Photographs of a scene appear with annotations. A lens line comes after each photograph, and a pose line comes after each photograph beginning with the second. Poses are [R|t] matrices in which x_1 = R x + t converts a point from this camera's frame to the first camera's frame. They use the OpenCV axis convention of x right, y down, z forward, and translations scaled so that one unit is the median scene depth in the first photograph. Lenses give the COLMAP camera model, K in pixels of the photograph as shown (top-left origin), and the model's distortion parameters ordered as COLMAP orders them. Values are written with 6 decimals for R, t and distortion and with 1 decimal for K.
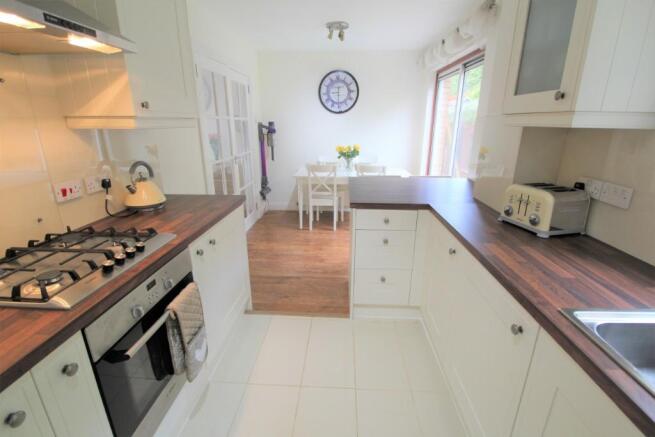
lens RADIAL K [[305.5, 0, 327.8], [0, 305.5, 220.4], [0, 0, 1]] dist [0.001057, -0.014022]
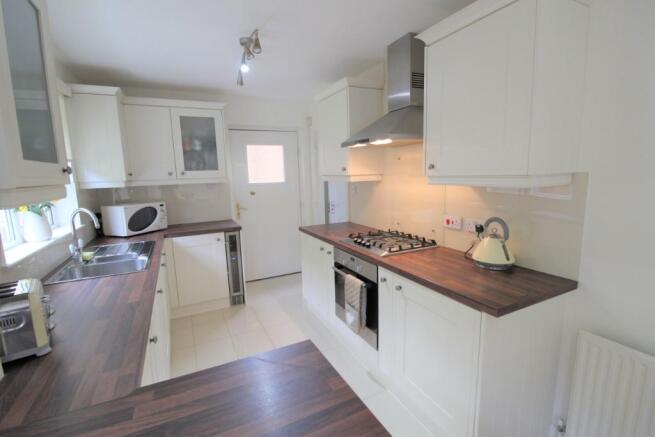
lens RADIAL K [[305.5, 0, 327.8], [0, 305.5, 220.4], [0, 0, 1]] dist [0.001057, -0.014022]
pose [[-0.868667, 0.094464, -0.486306, 0.378223], [-0.132334, 0.901732, 0.411543, -0.620033], [0.477394, 0.421849, -0.770804, 1.805977]]
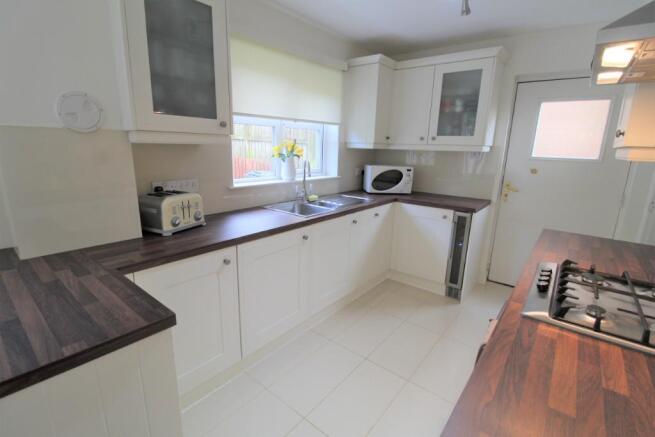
lens RADIAL K [[305.5, 0, 327.8], [0, 305.5, 220.4], [0, 0, 1]] dist [0.001057, -0.014022]
pose [[-0.809786, -0.165367, 0.562939, -0.449465], [0.152143, 0.867457, 0.473678, -0.486155], [-0.566656, 0.469225, -0.677295, 1.517611]]
